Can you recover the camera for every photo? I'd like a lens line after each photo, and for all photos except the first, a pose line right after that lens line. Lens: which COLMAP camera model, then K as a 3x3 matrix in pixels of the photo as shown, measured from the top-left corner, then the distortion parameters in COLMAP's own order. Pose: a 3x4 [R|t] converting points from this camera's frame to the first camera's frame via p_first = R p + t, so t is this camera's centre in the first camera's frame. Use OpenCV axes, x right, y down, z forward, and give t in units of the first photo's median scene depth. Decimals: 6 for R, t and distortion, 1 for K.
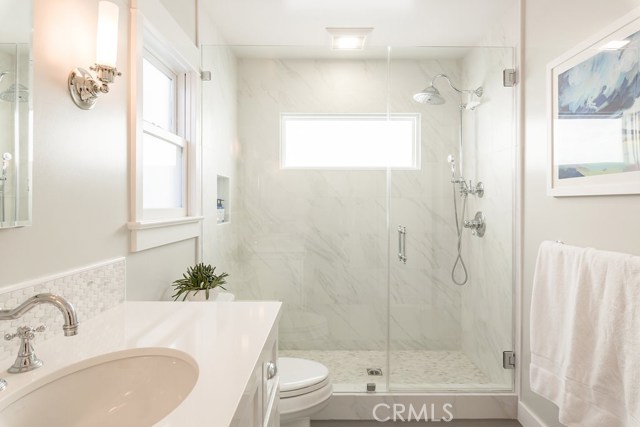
lens RADIAL K [[352.7, 0, 320.0], [0, 352.7, 213.5], [0, 0, 1]] dist [-0.001140, -0.000010]
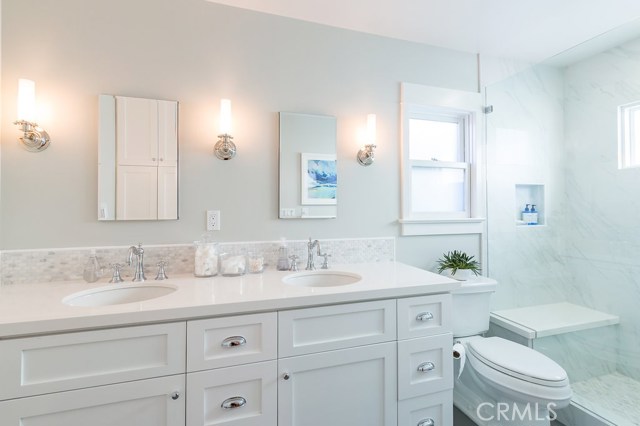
lens RADIAL K [[278.9, 0, 320.0], [0, 278.9, 213.0], [0, 0, 1]] dist [-0.000311, -0.000125]
pose [[0.314923, 0.007765, -0.949086, 0.479350], [-0.020980, 0.999779, 0.001218, 0.000682], [0.948885, 0.019528, 0.315016, 0.100650]]
